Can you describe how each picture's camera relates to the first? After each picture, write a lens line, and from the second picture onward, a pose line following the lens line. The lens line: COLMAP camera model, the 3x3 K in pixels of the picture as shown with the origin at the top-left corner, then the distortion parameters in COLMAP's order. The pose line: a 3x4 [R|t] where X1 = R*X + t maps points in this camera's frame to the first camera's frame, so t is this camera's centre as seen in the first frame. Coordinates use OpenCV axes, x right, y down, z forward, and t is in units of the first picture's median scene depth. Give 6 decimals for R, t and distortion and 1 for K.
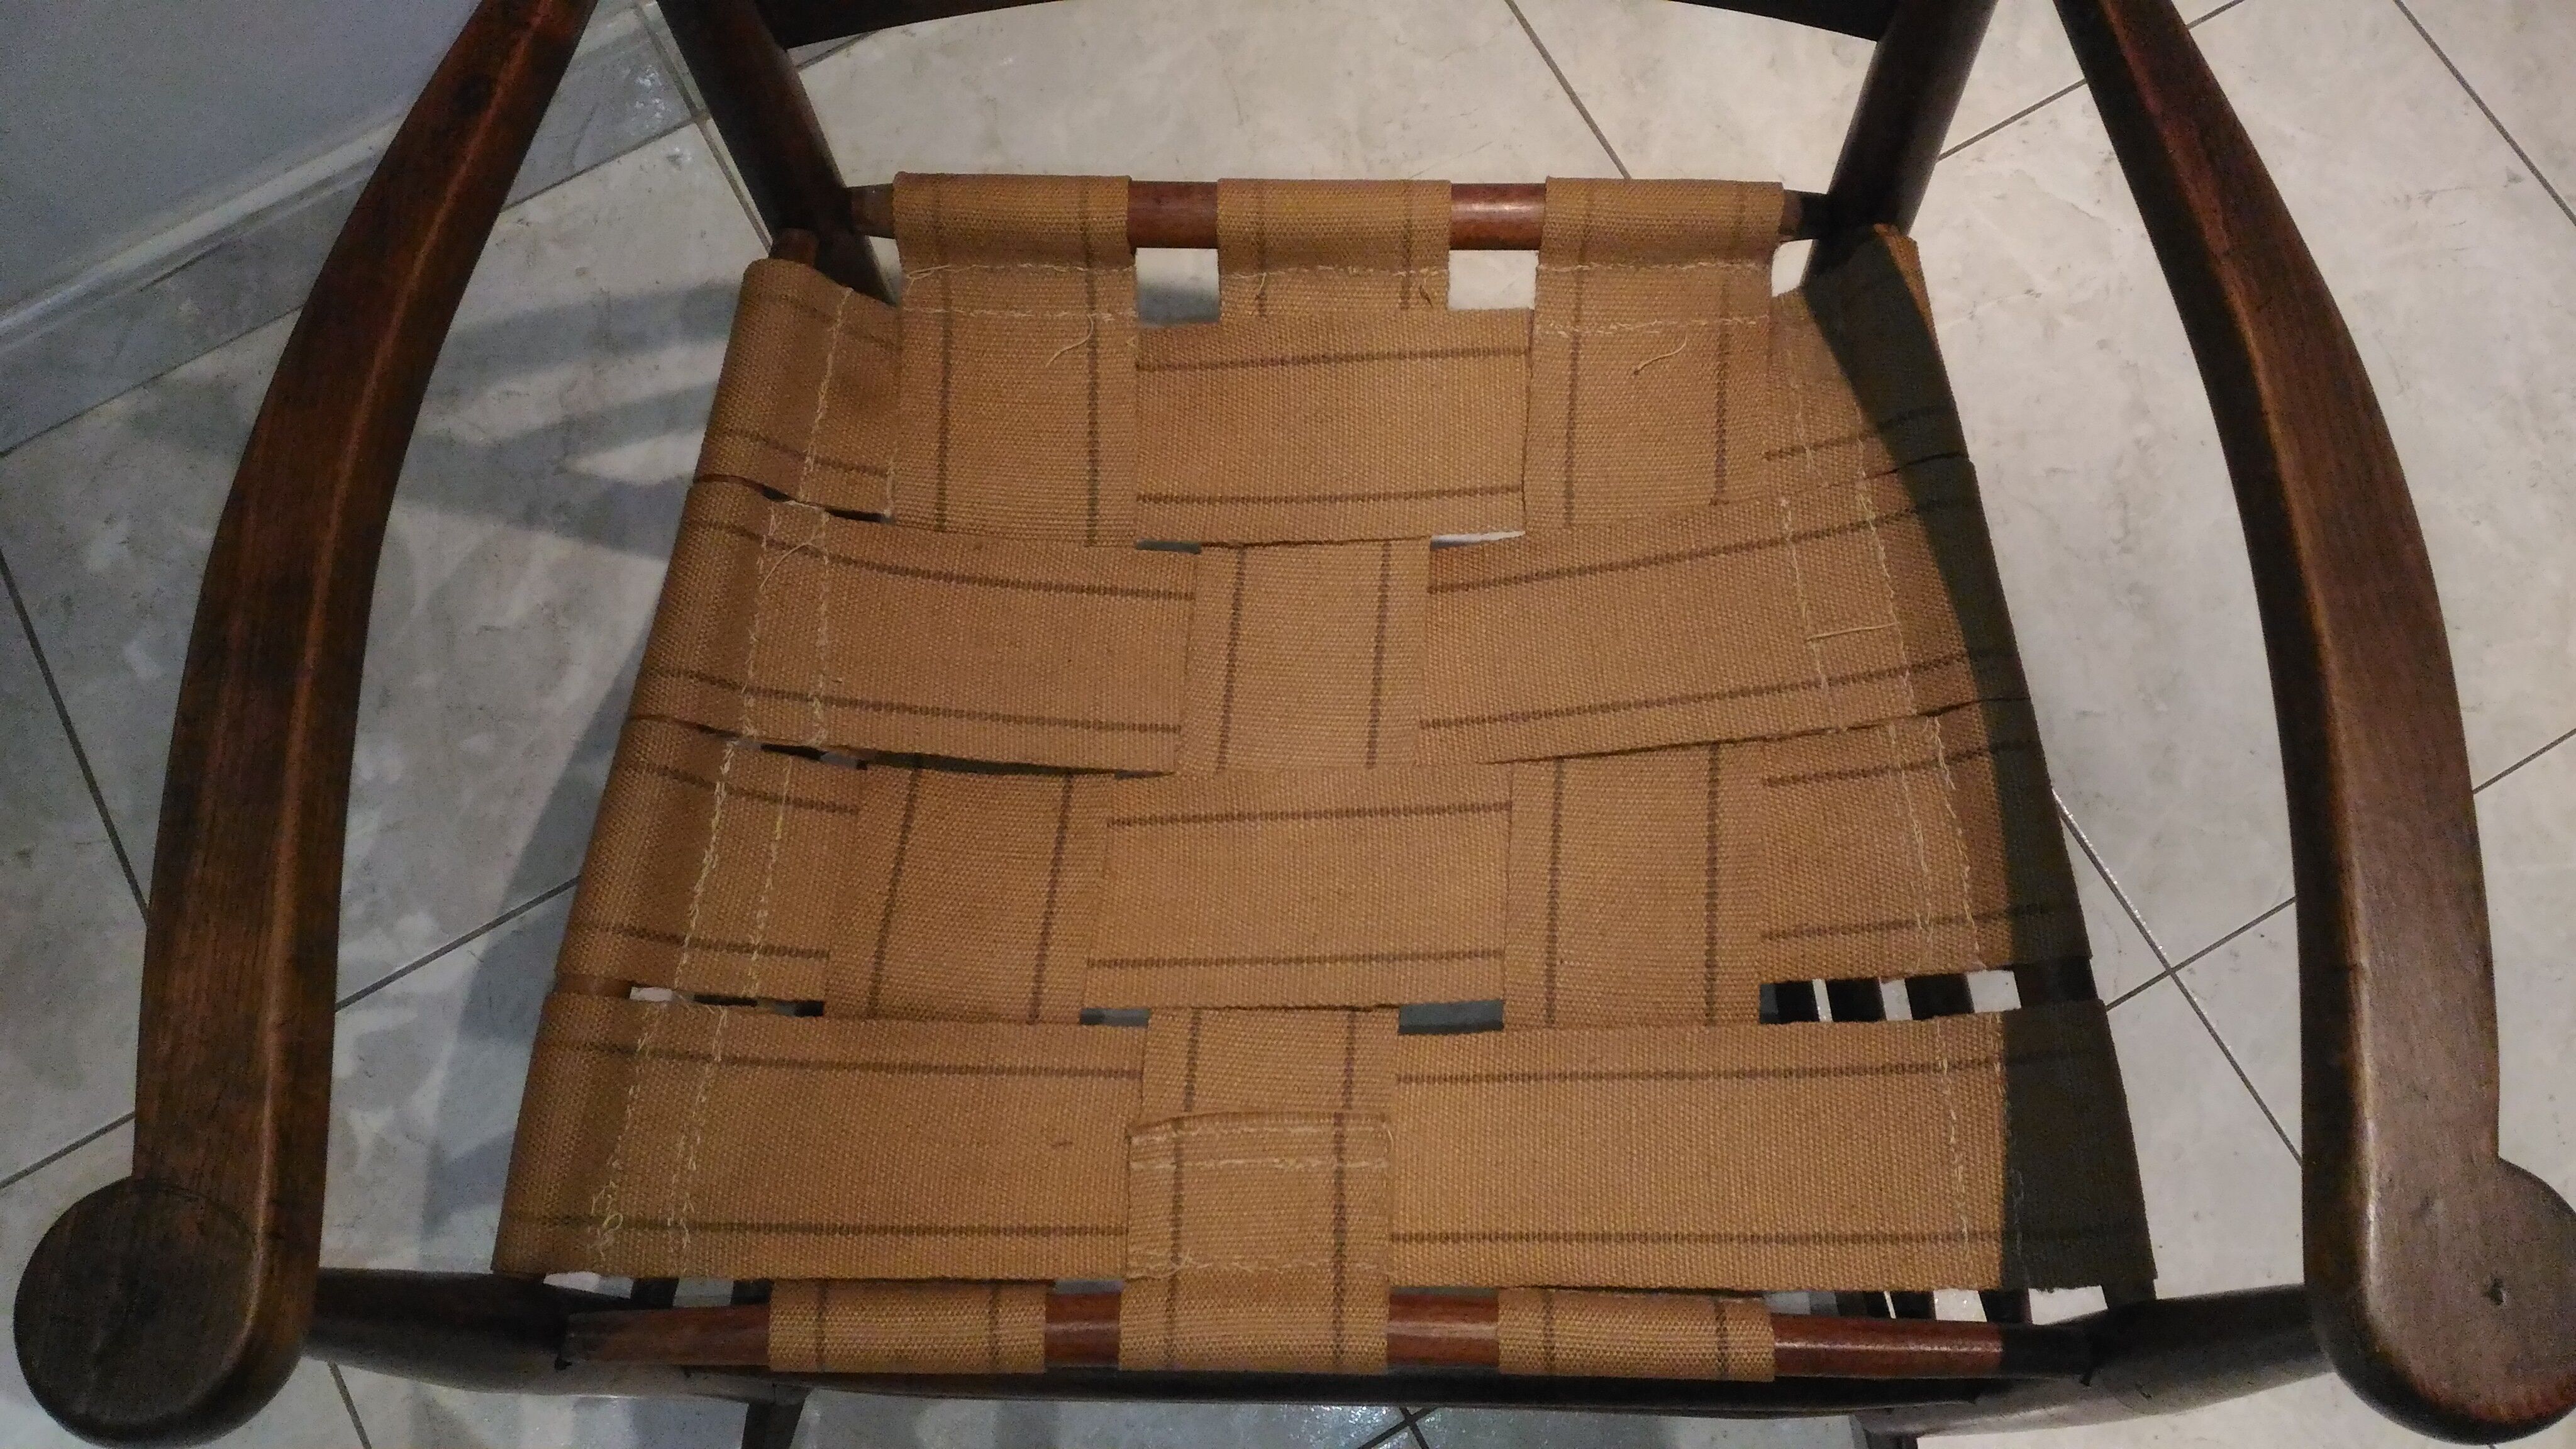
lens RADIAL K [[2149.2, 0, 1314.2], [0, 2149.2, 740.6], [0, 0, 1]] dist [0.097700, -0.177206]
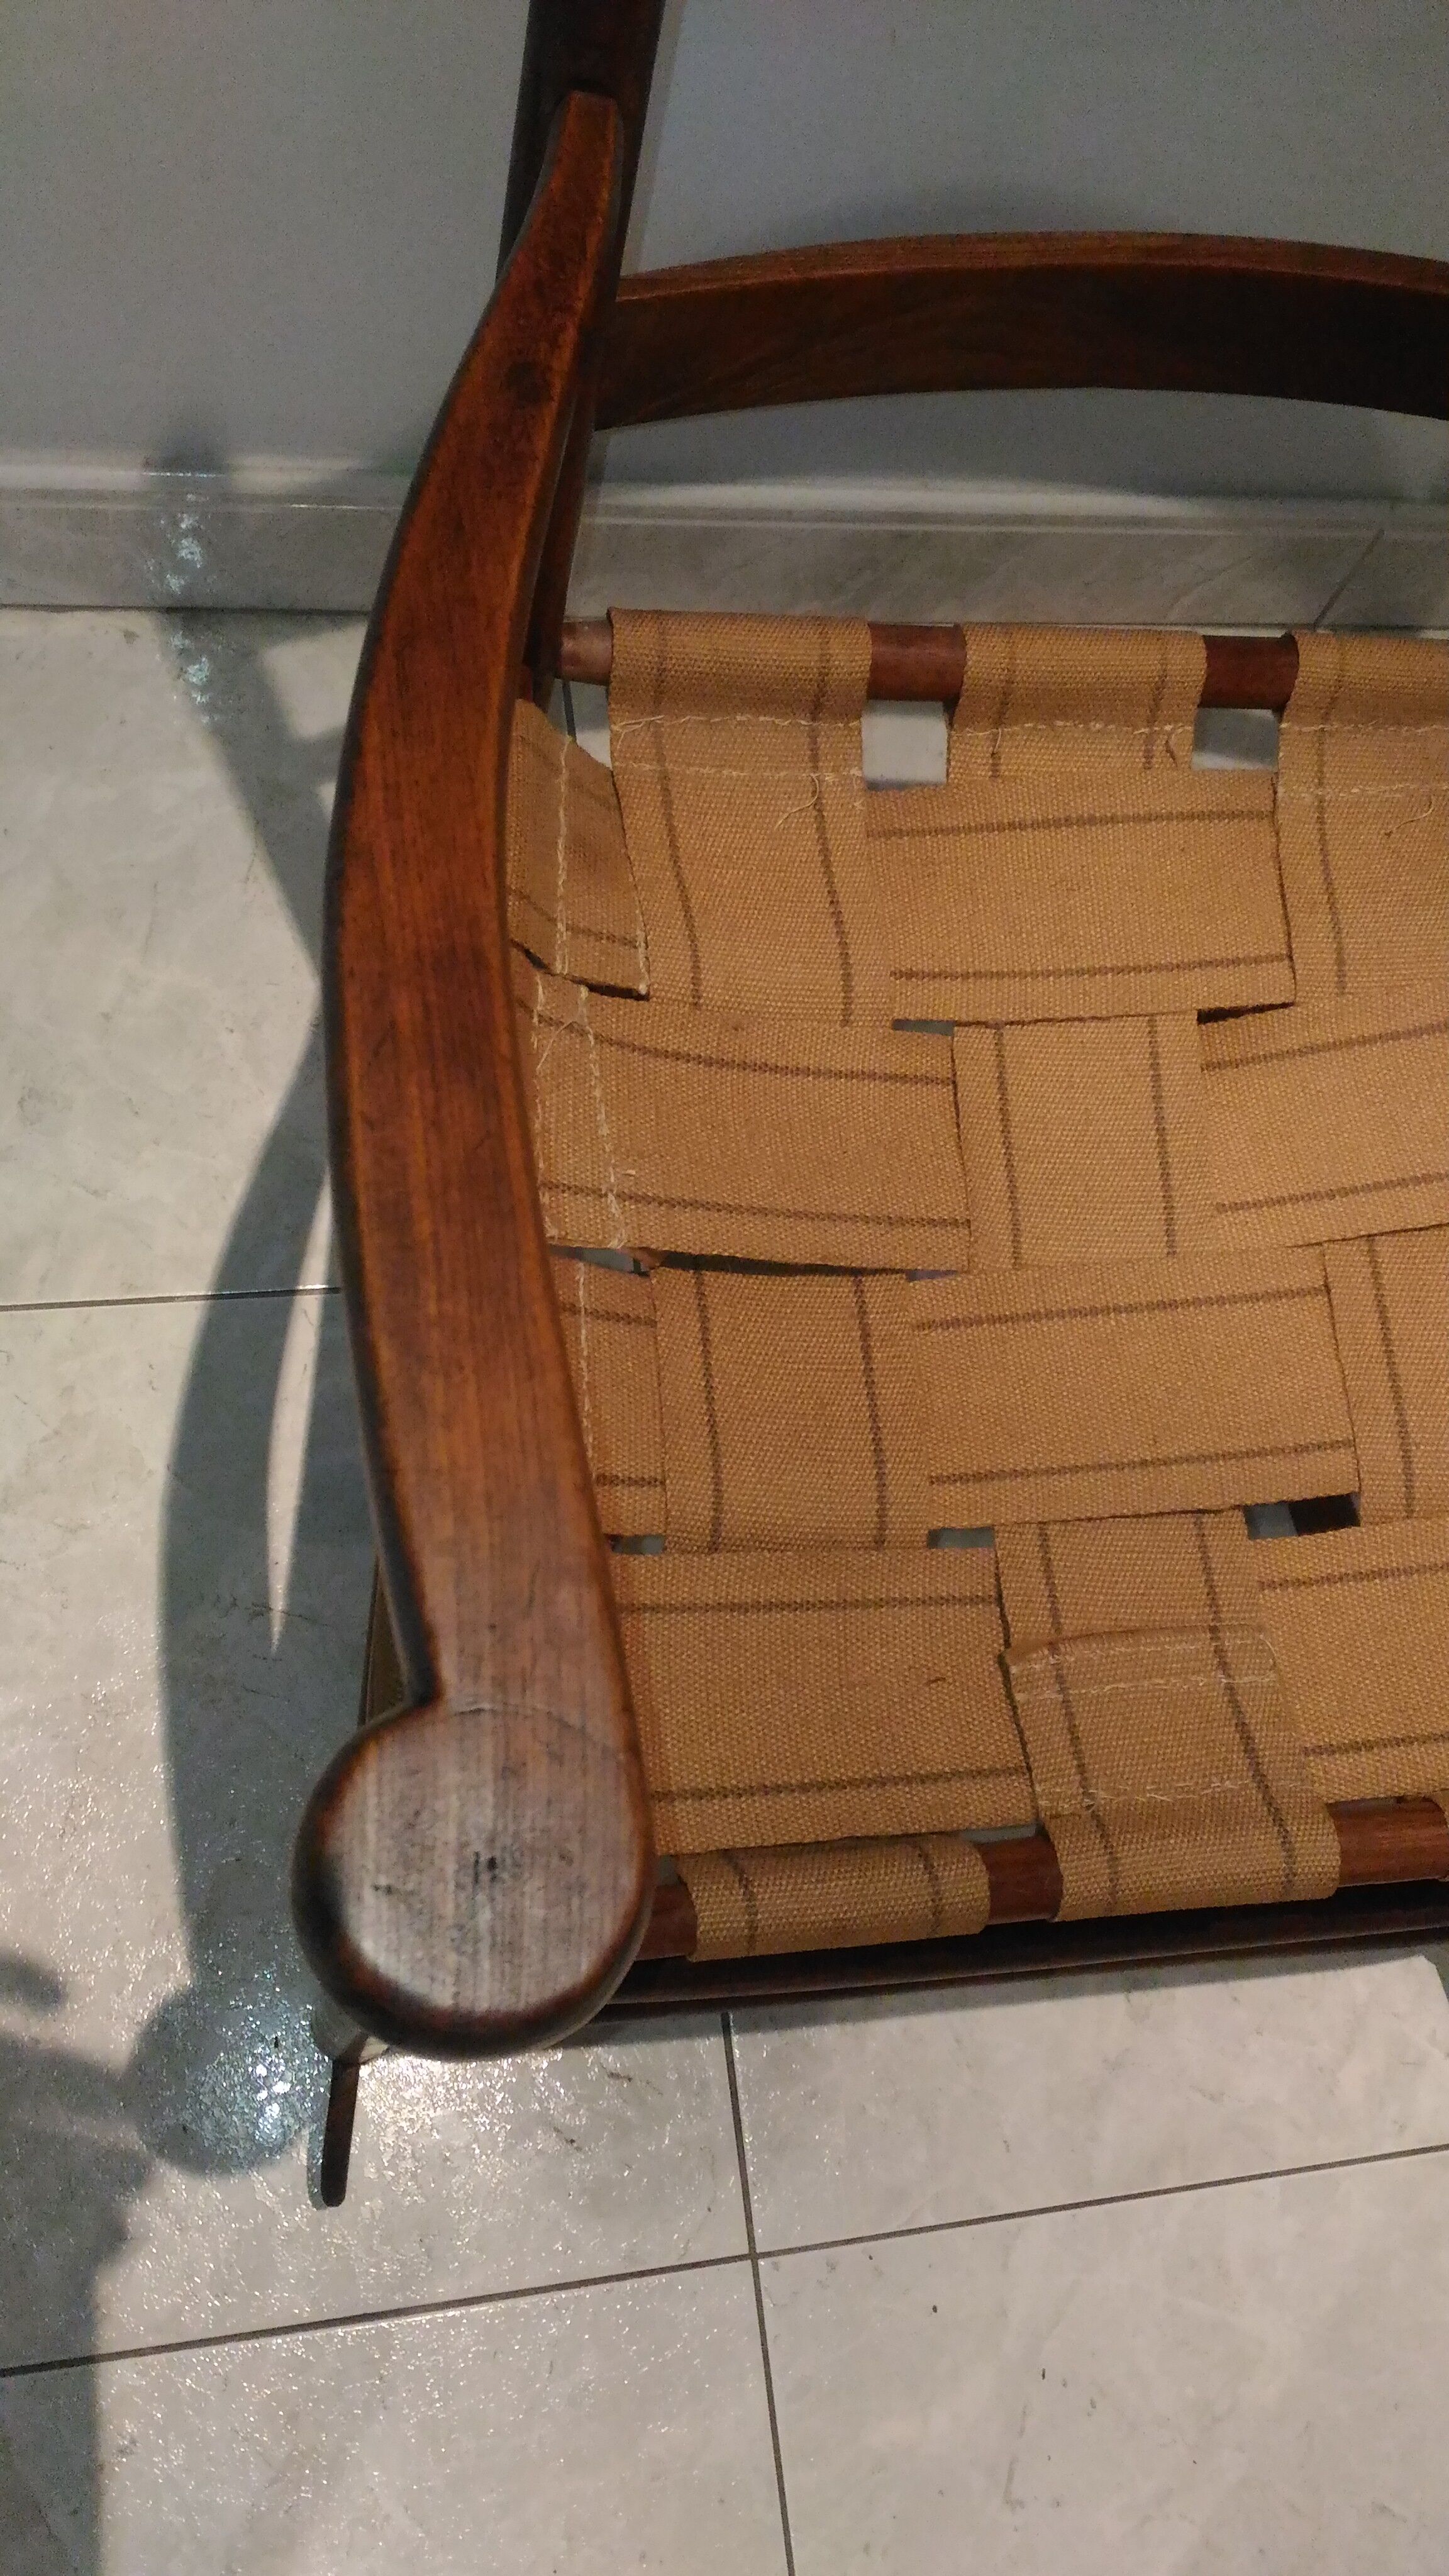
lens RADIAL K [[2149.2, 0, 776.9], [0, 2149.2, 1336.7], [0, 0, 1]] dist [0.097700, -0.177206]
pose [[0.974756, -0.046715, 0.218332, -0.353096], [0.051584, 0.998530, -0.016651, 0.055256], [-0.217233, 0.027493, 0.975733, 0.141035]]
